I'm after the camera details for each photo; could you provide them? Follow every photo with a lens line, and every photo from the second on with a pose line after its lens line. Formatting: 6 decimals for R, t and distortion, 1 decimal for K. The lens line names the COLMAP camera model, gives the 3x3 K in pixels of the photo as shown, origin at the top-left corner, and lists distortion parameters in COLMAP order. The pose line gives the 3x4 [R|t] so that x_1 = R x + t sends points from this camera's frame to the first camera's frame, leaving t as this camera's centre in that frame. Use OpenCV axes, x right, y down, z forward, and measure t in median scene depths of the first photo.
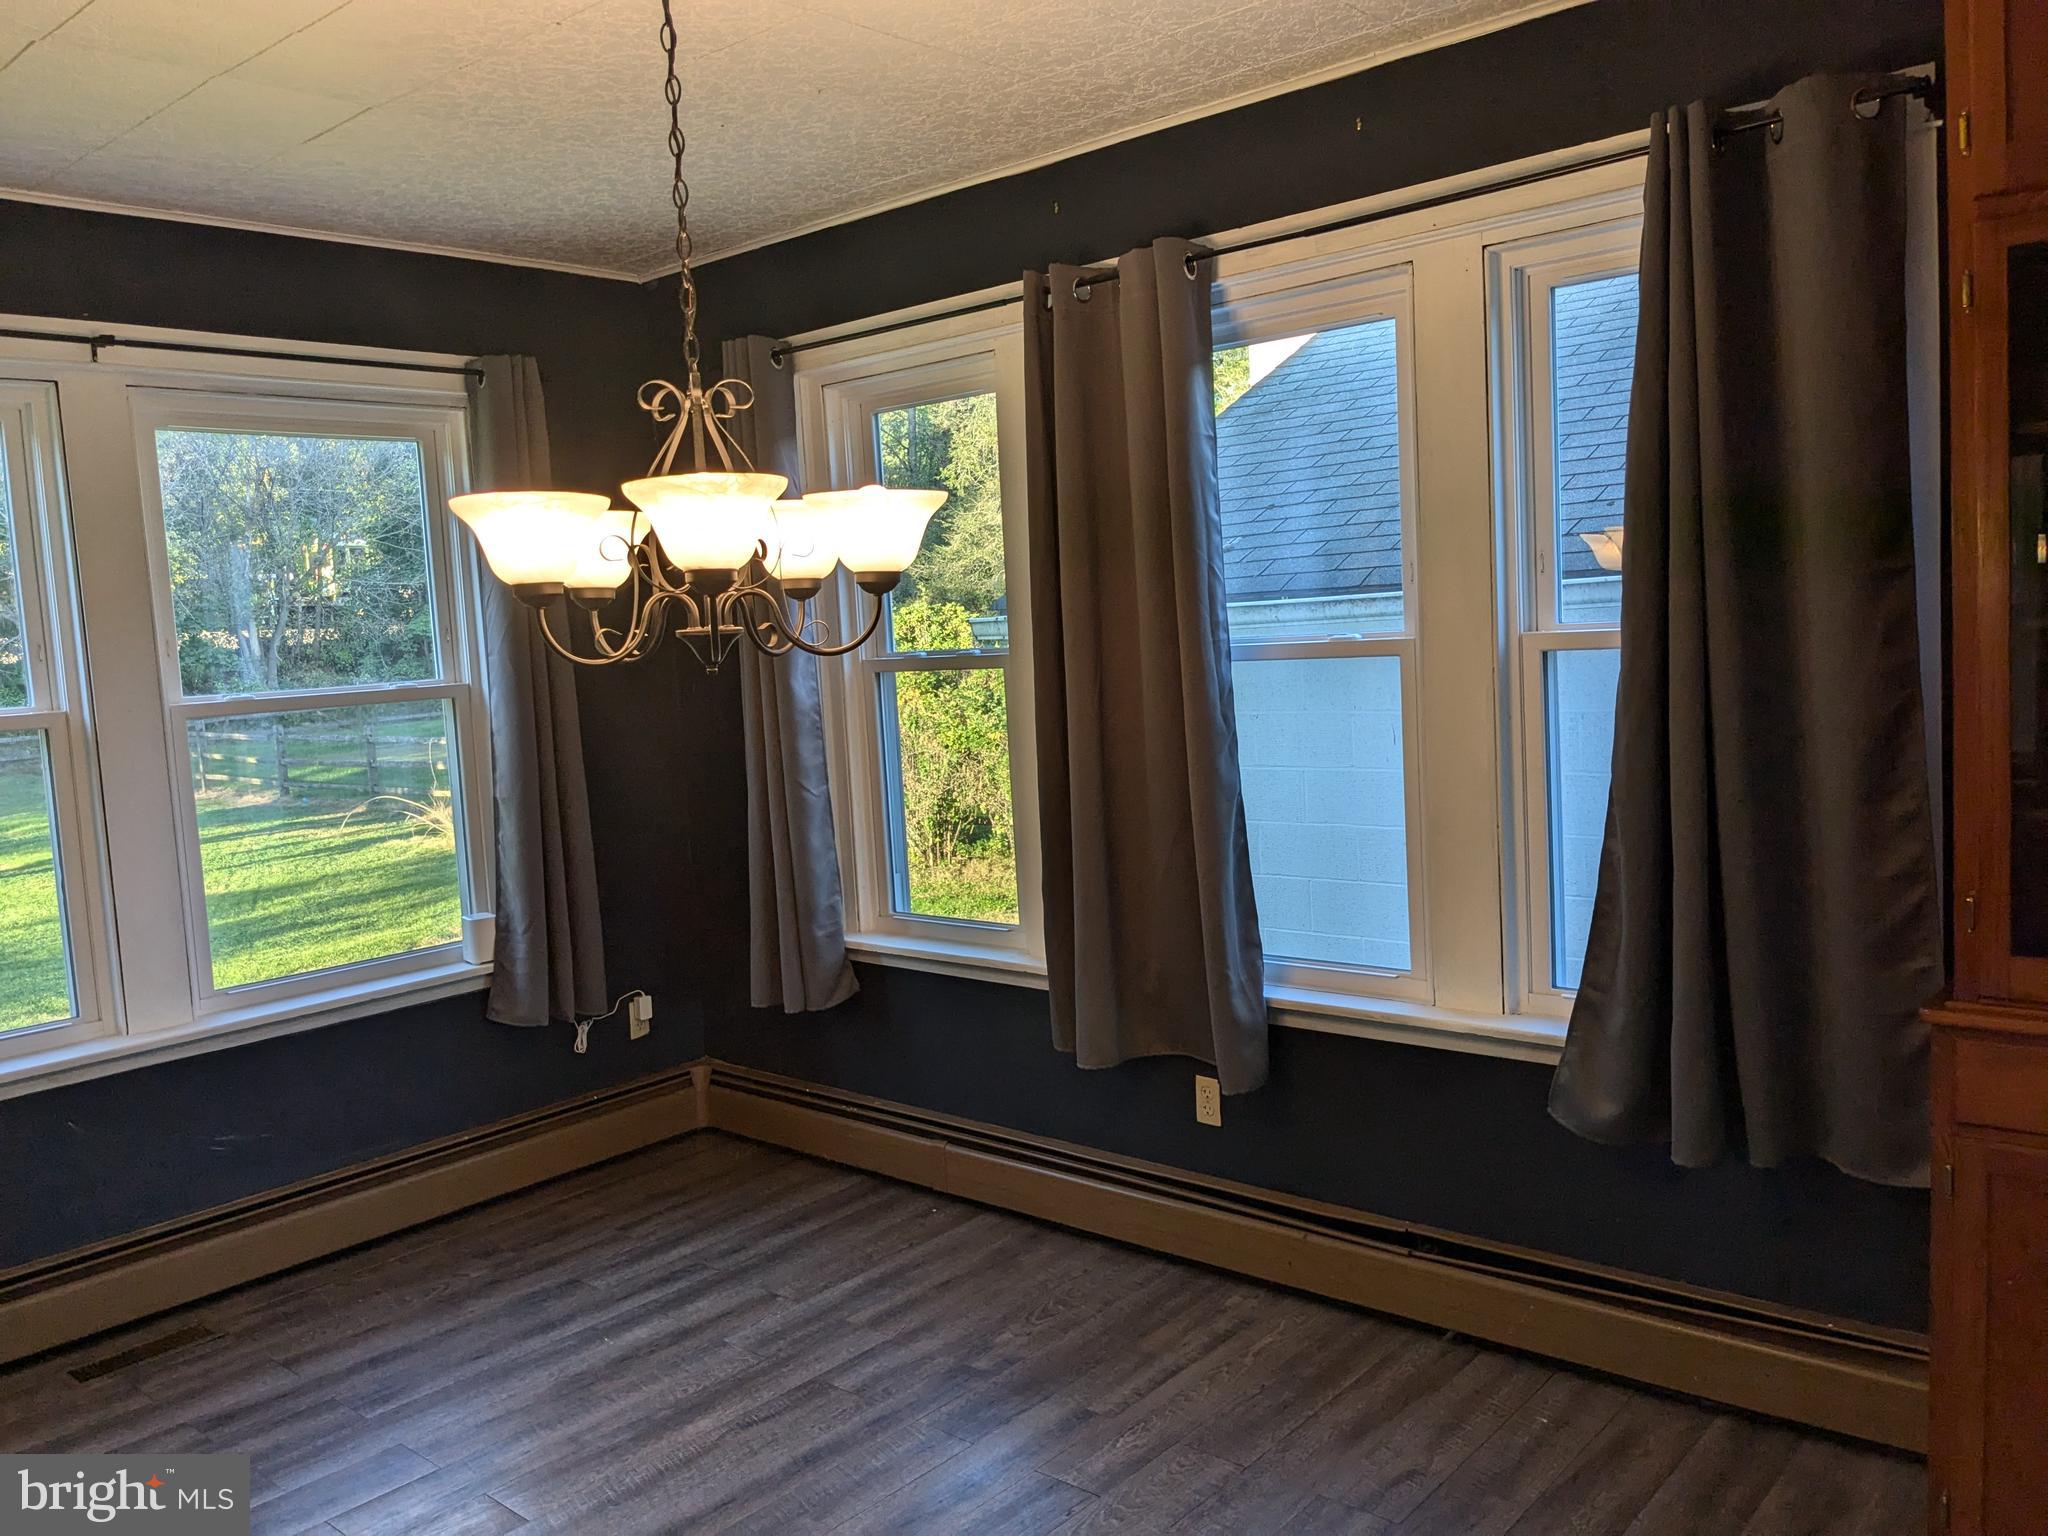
lens RADIAL K [[1629.1, 0, 955.6], [0, 1629.1, 751.3], [0, 0, 1]] dist [0.035650, -0.064925]
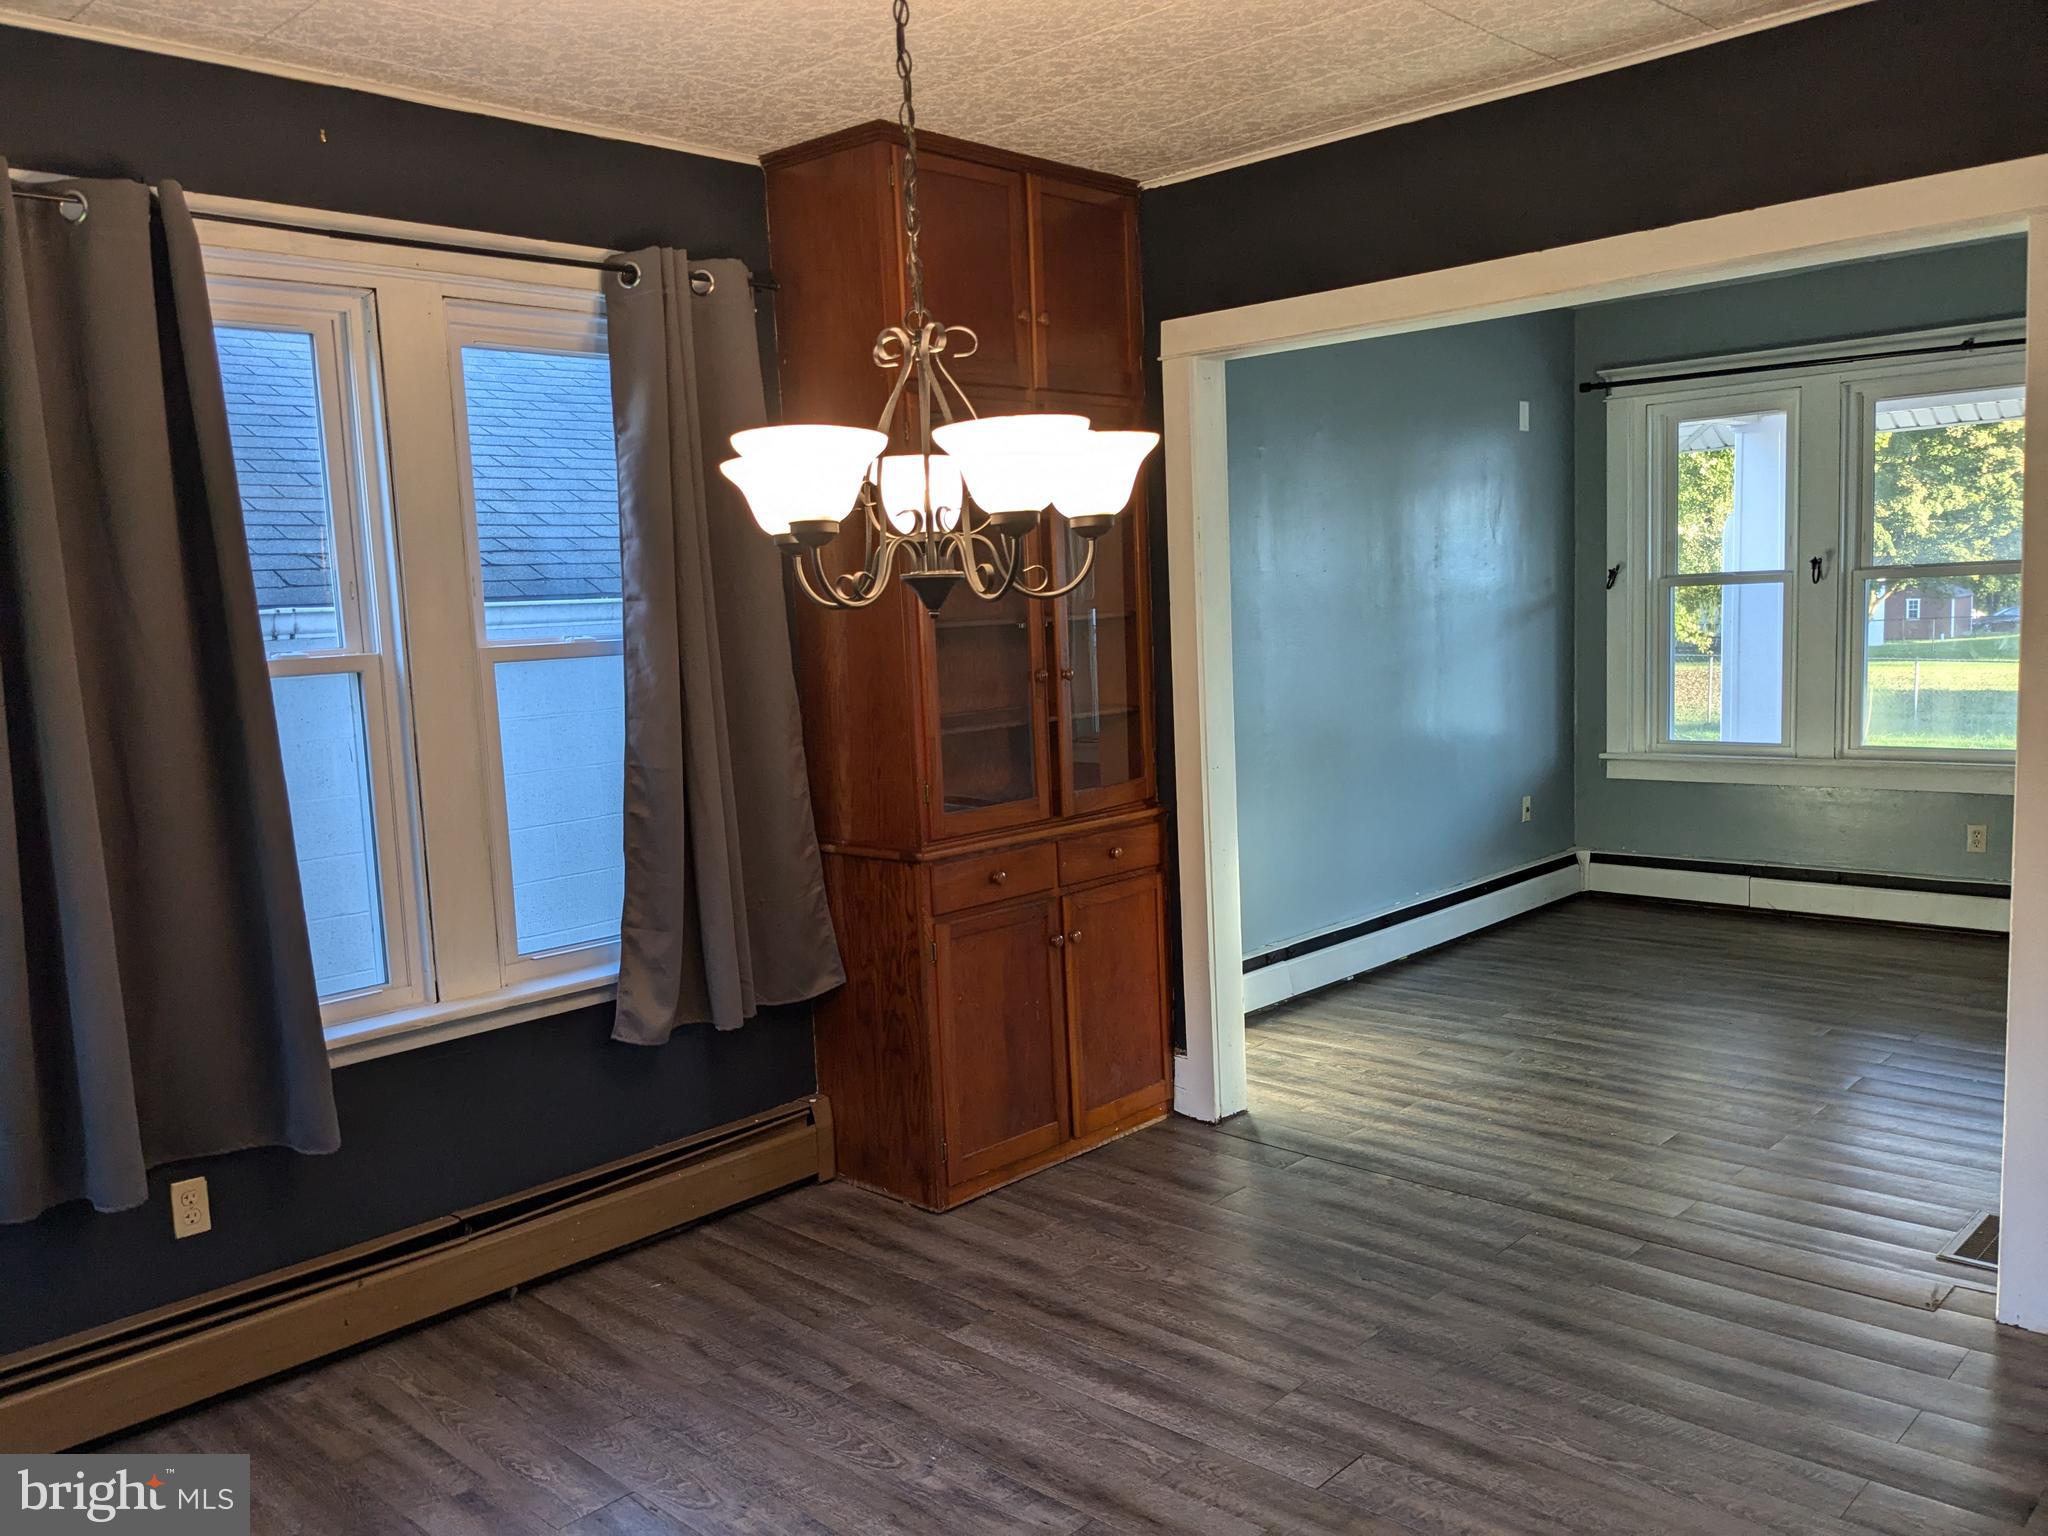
lens RADIAL K [[1629.1, 0, 1022.0], [0, 1629.1, 774.0], [0, 0, 1]] dist [0.035650, -0.064925]
pose [[0.024449, -0.059555, 0.997926, -0.761651], [0.122679, 0.990858, 0.056127, -0.002641], [-0.992145, 0.121052, 0.031531, 0.597065]]
